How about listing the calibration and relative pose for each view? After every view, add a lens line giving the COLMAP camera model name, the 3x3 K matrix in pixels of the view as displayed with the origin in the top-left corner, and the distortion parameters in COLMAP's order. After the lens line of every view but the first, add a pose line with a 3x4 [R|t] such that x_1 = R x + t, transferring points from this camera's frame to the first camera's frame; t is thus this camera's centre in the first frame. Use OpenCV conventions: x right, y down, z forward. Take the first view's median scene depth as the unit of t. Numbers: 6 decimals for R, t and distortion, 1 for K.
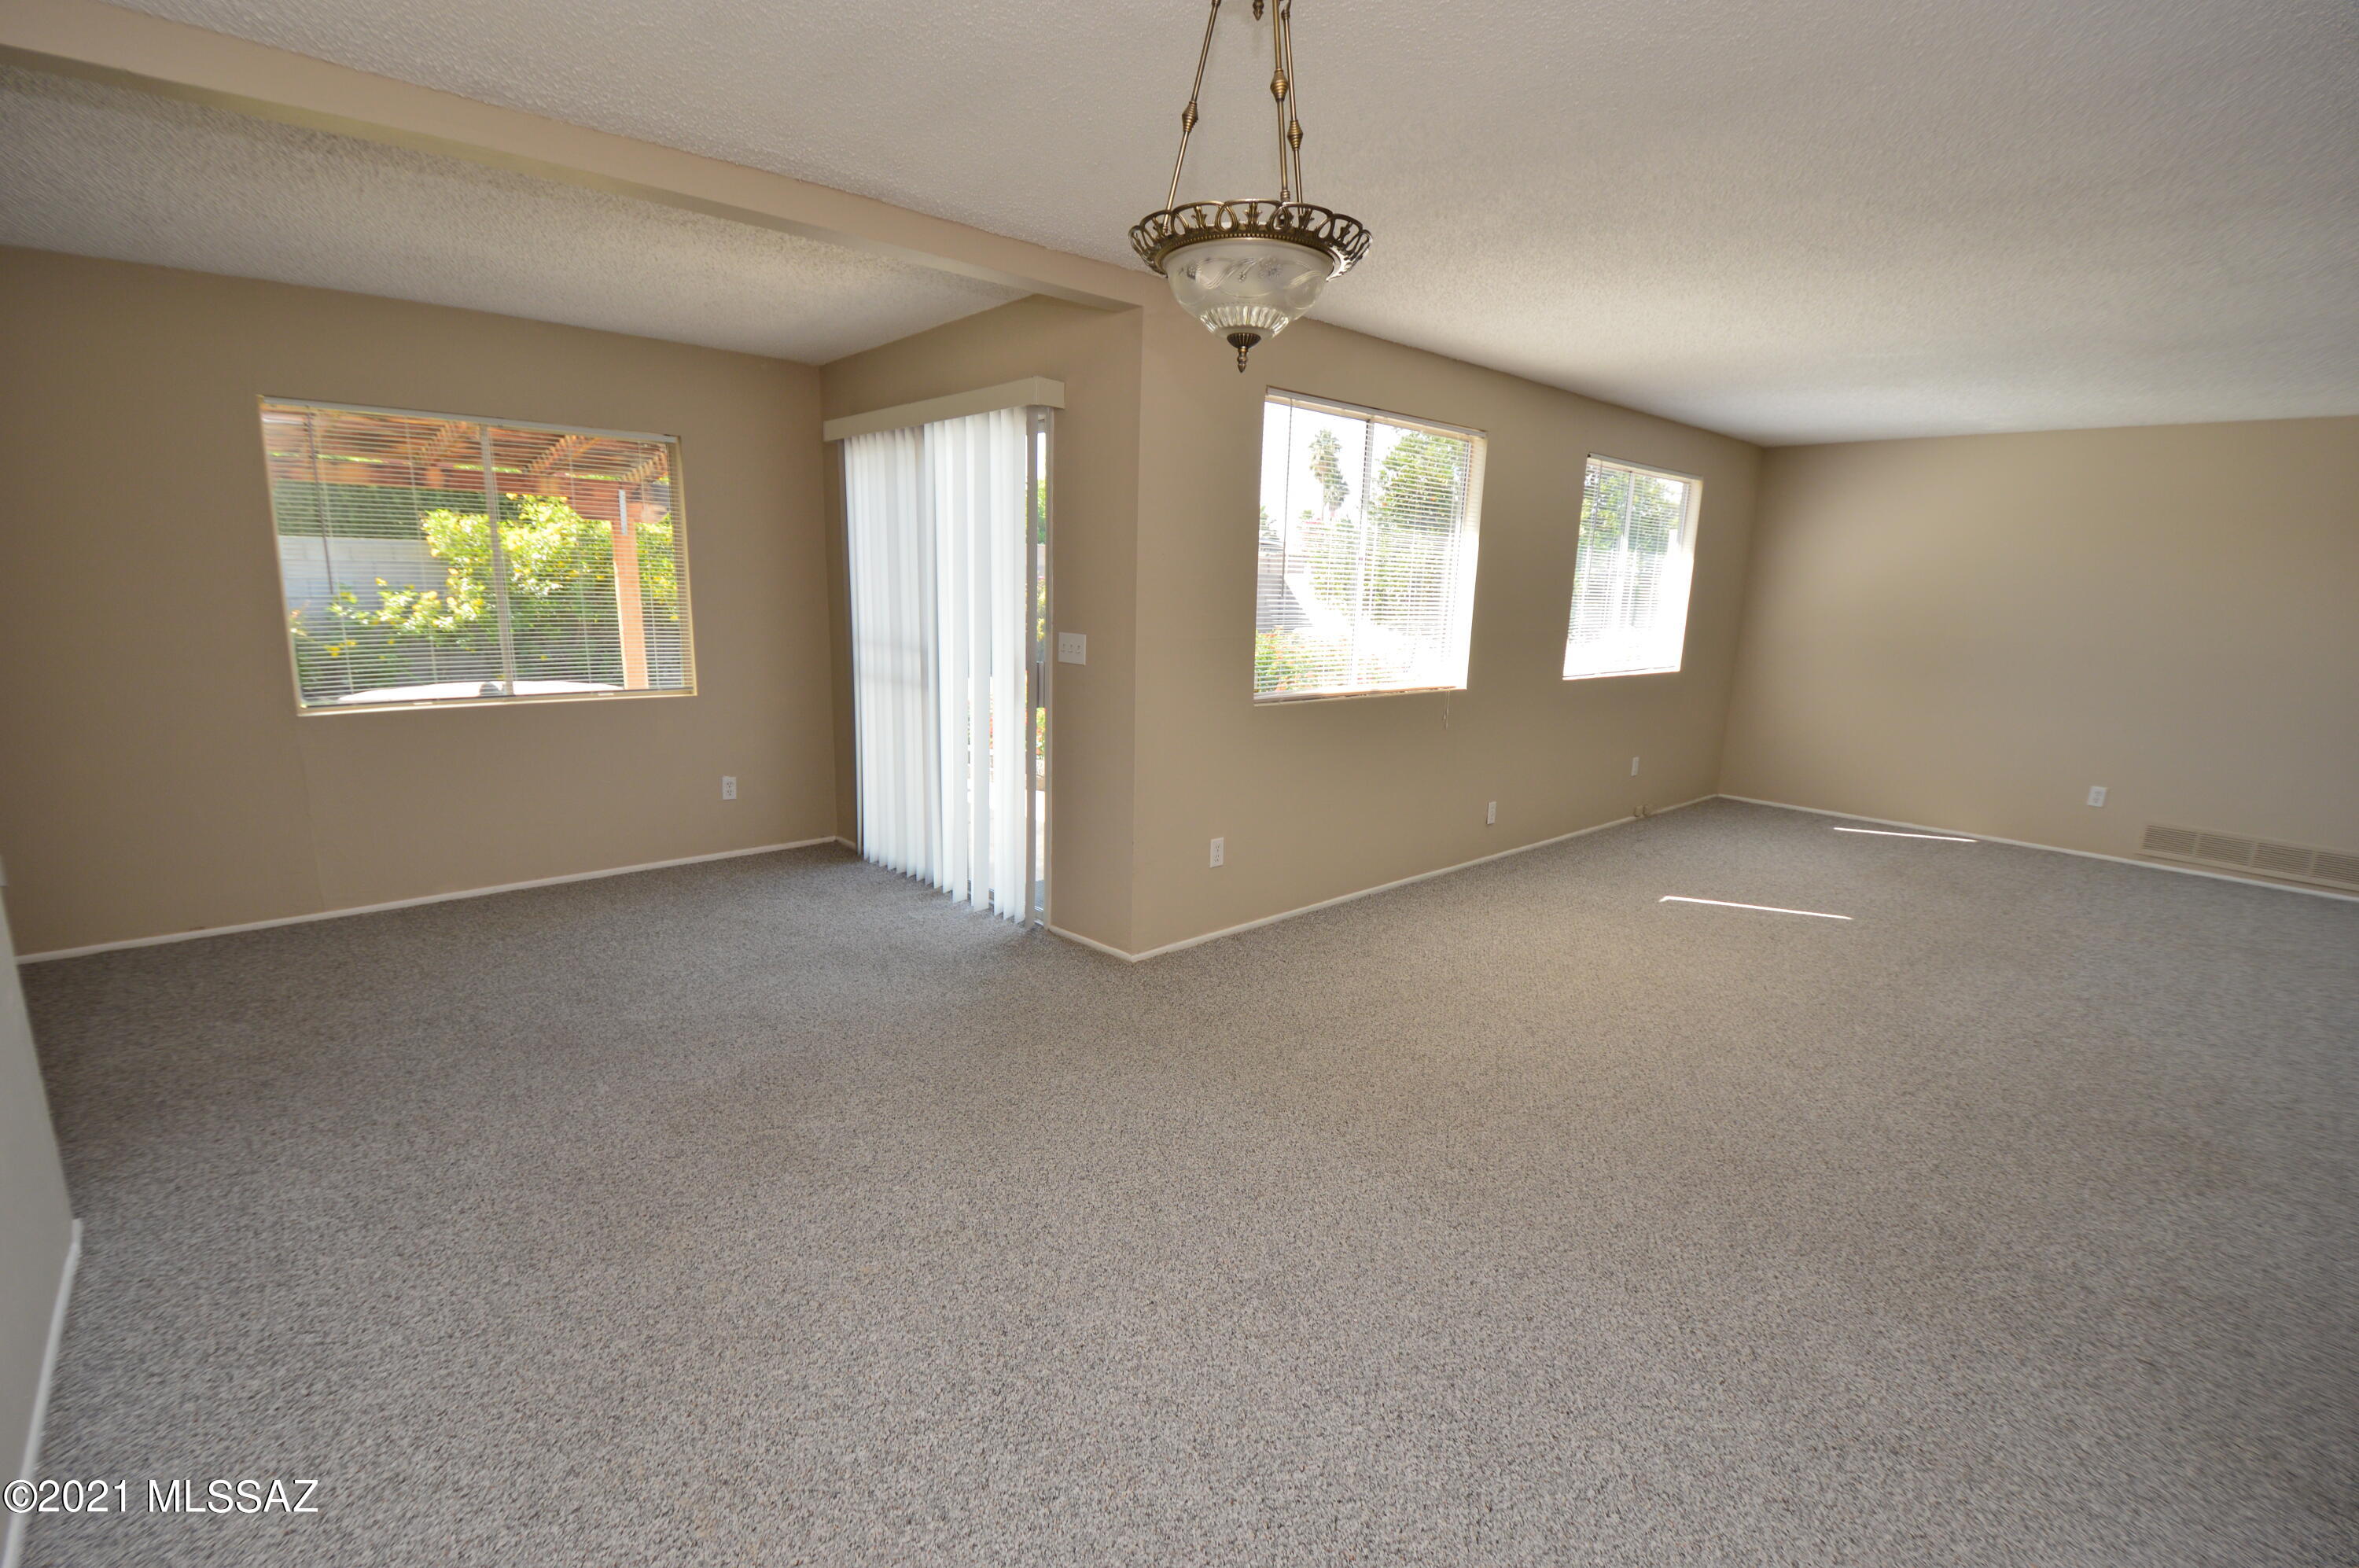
lens RADIAL K [[1041.1, 0, 1163.9], [0, 1041.1, 807.6], [0, 0, 1]] dist [0.015115, -0.023912]
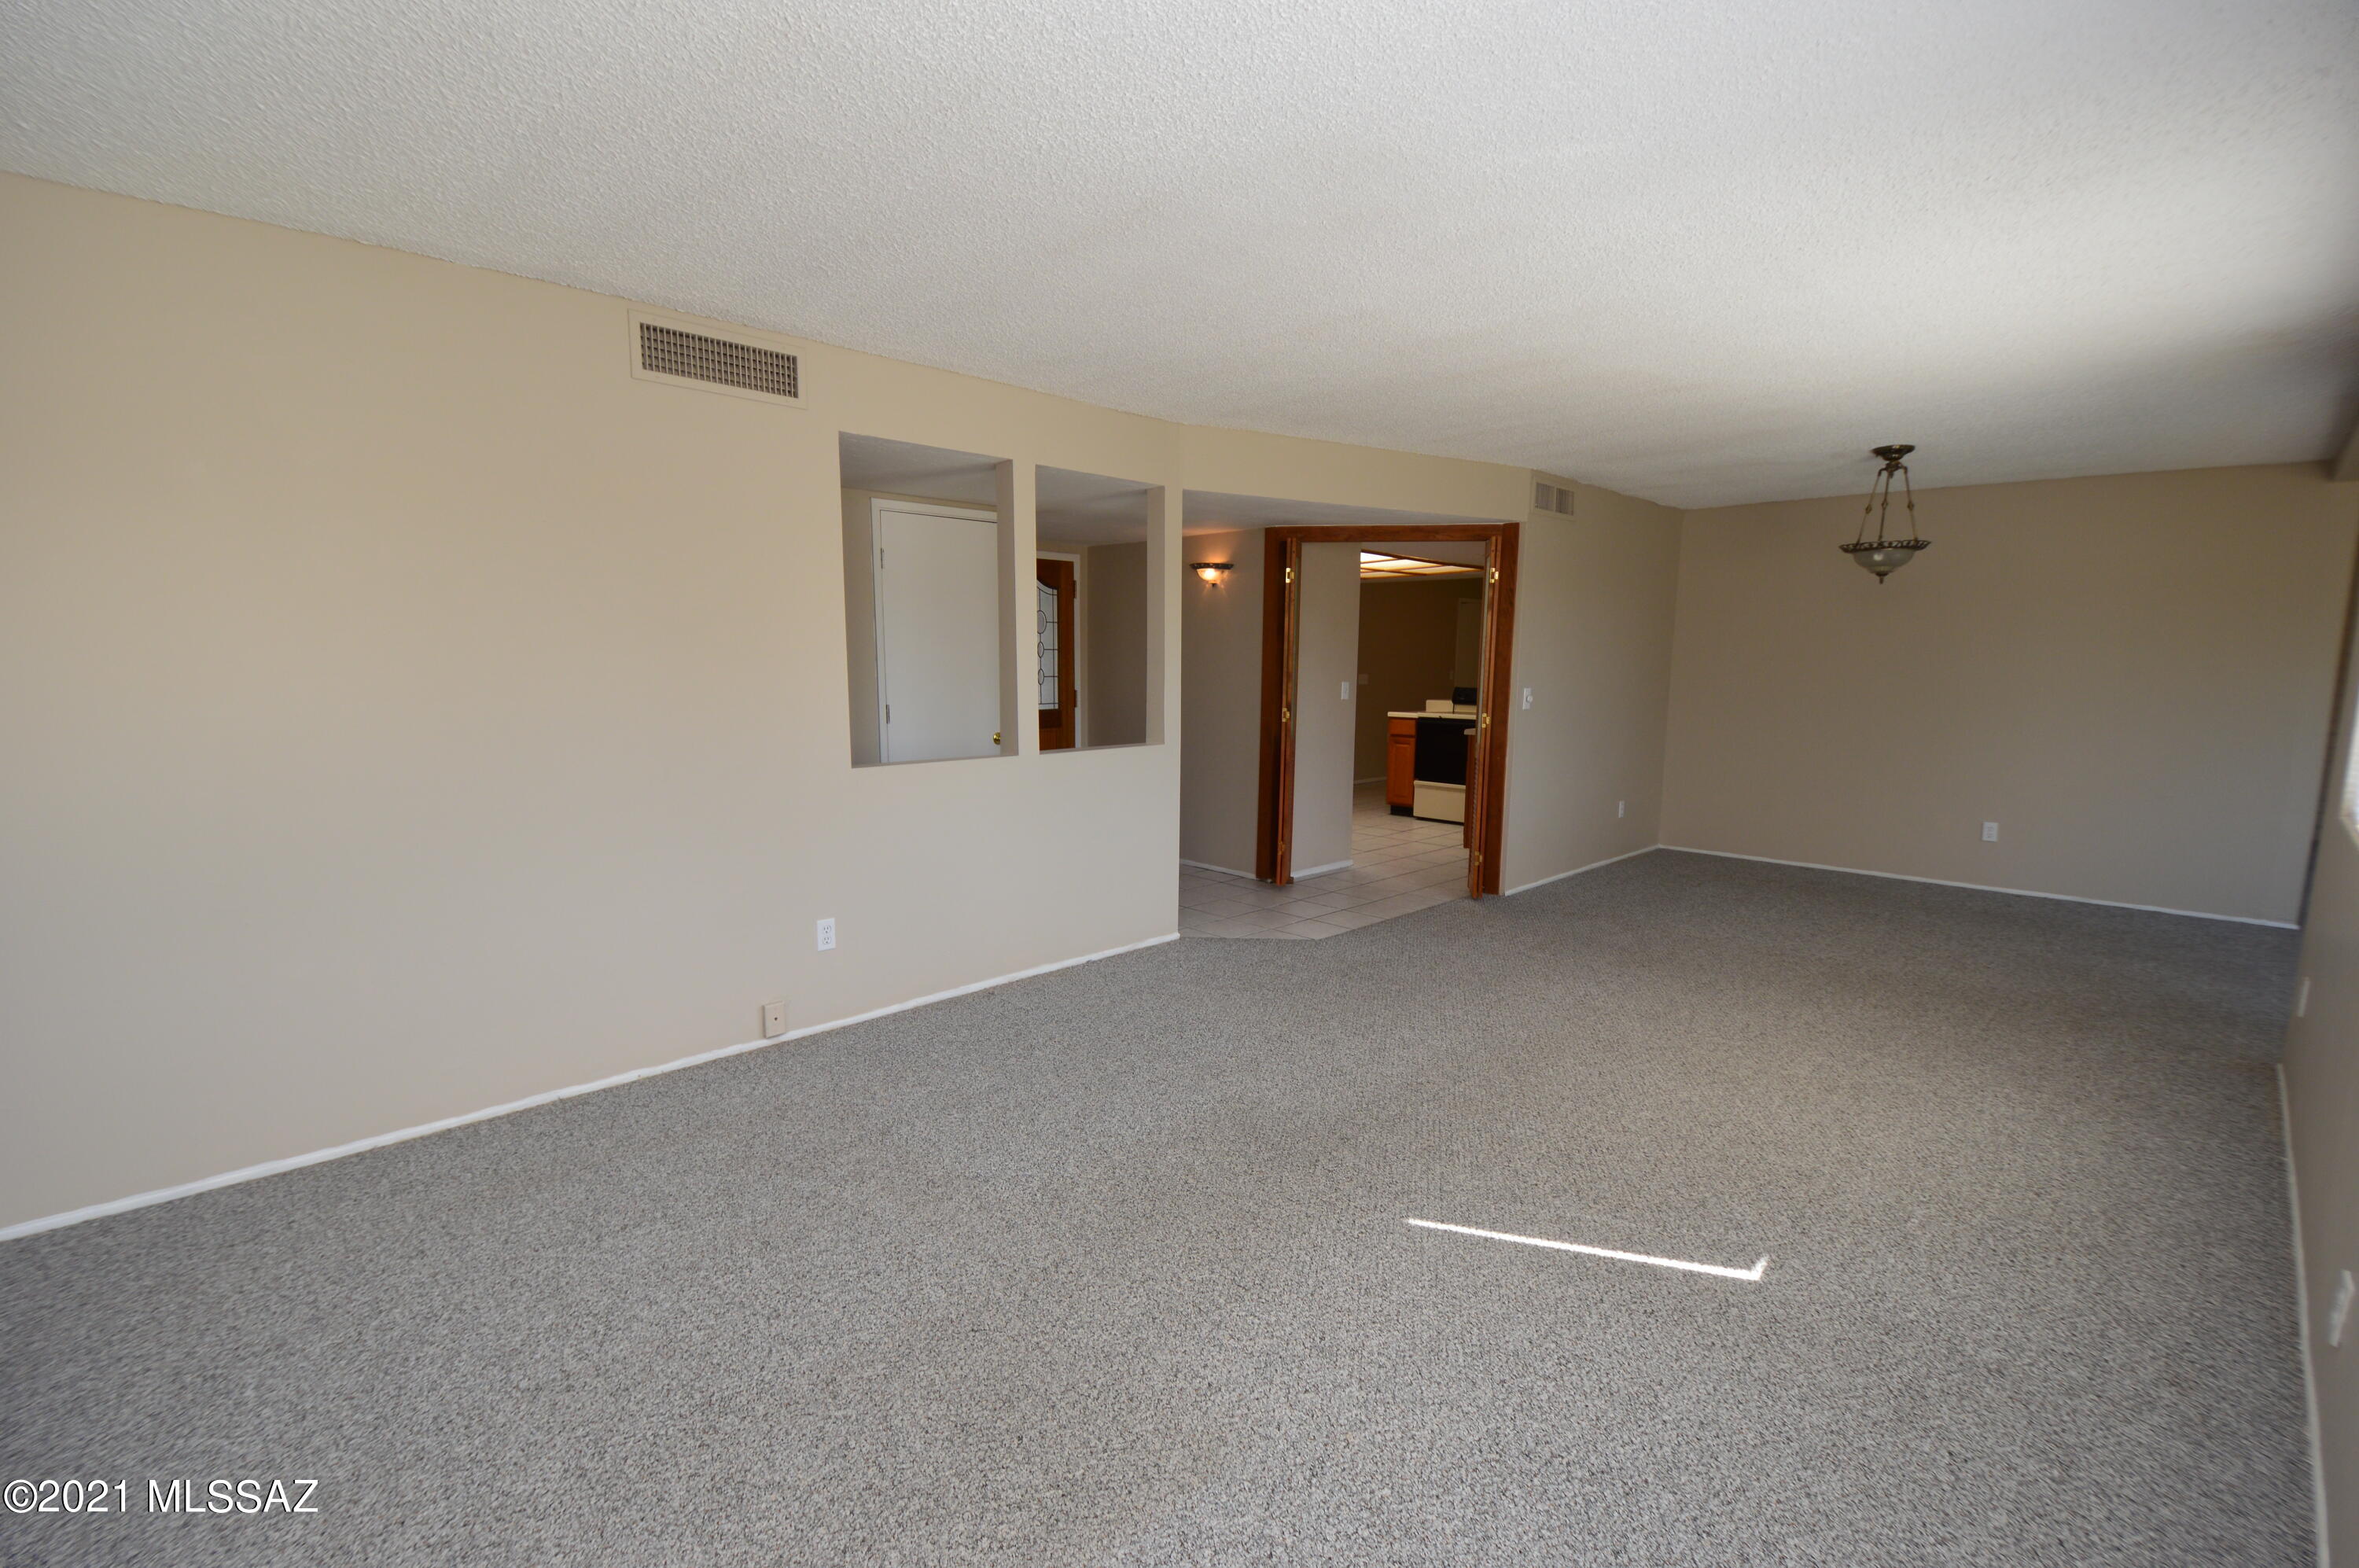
lens RADIAL K [[1041.1, 0, 1163.9], [0, 1041.1, 807.6], [0, 0, 1]] dist [0.015115, -0.023912]
pose [[-0.998556, -0.025320, -0.047379, 0.786478], [-0.040251, 0.936732, 0.347725, -0.268232], [0.035577, 0.349130, -0.936399, 1.377639]]
